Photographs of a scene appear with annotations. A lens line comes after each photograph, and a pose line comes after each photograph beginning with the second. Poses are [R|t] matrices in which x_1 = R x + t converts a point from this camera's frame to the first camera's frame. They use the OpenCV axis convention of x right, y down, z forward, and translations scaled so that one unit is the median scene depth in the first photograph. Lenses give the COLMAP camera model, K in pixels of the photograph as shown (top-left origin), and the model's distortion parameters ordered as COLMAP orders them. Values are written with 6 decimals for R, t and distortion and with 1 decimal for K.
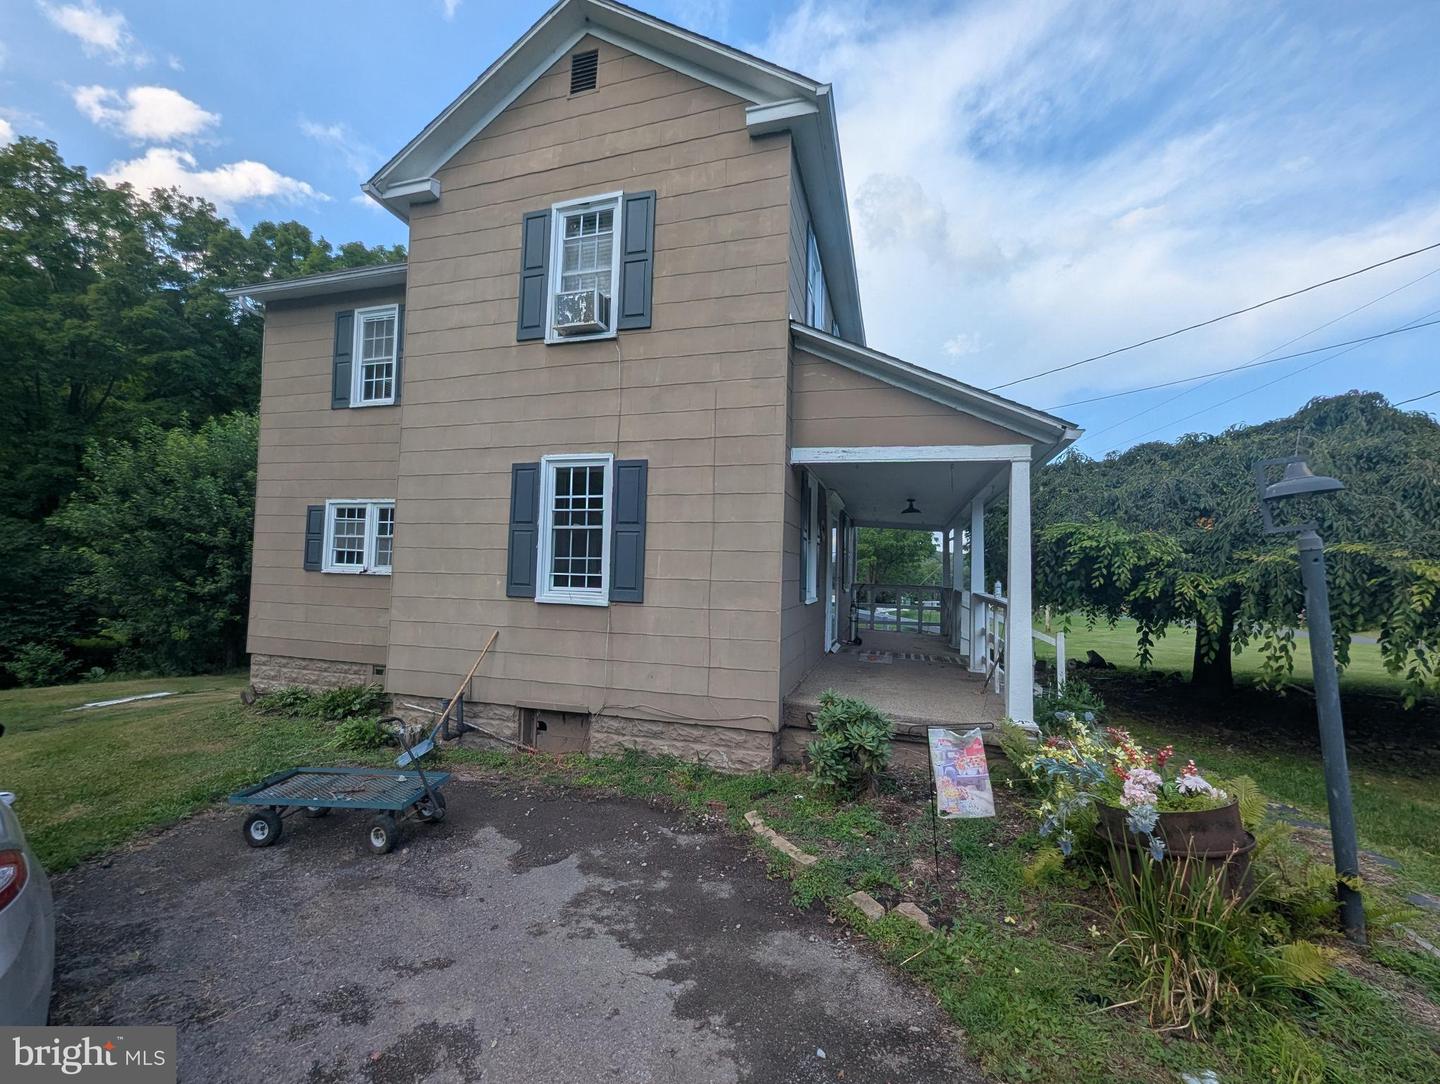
lens RADIAL K [[596.5, 0, 720.0], [0, 596.5, 542.0], [0, 0, 1]] dist [-0.000562, -0.000009]
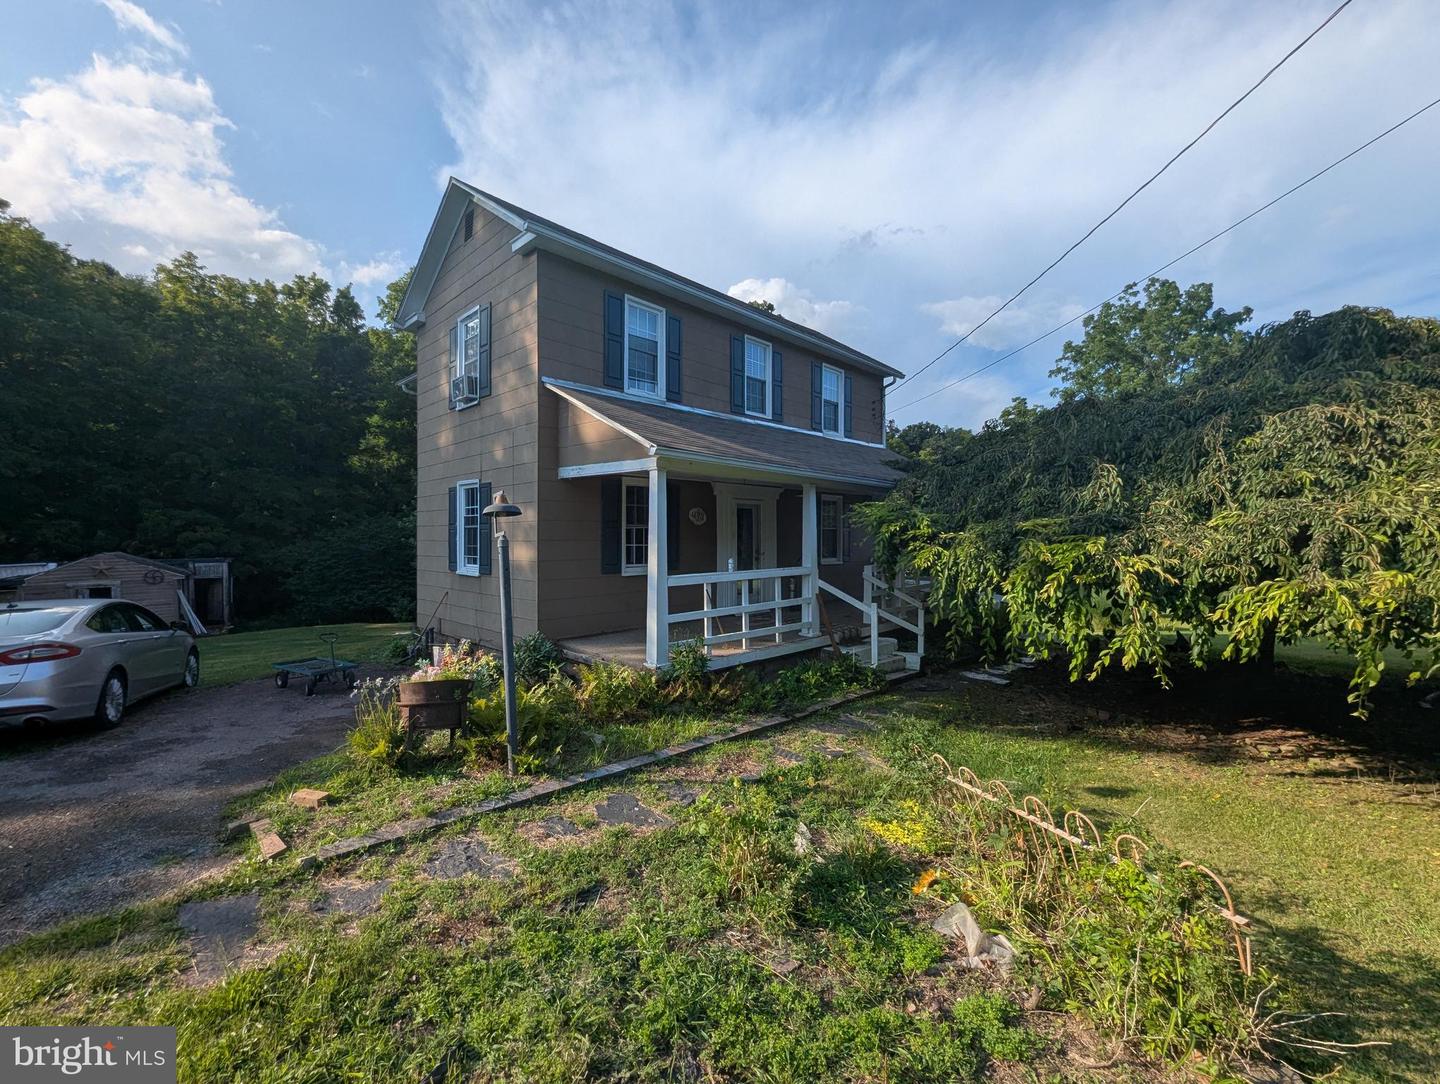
lens RADIAL K [[596.5, 0, 720.0], [0, 596.5, 542.0], [0, 0, 1]] dist [-0.000562, -0.000009]
pose [[0.888861, -0.025604, -0.457460, 1.001329], [0.044101, 0.998583, 0.029799, -0.003834], [0.456049, -0.046662, 0.888731, -0.088441]]
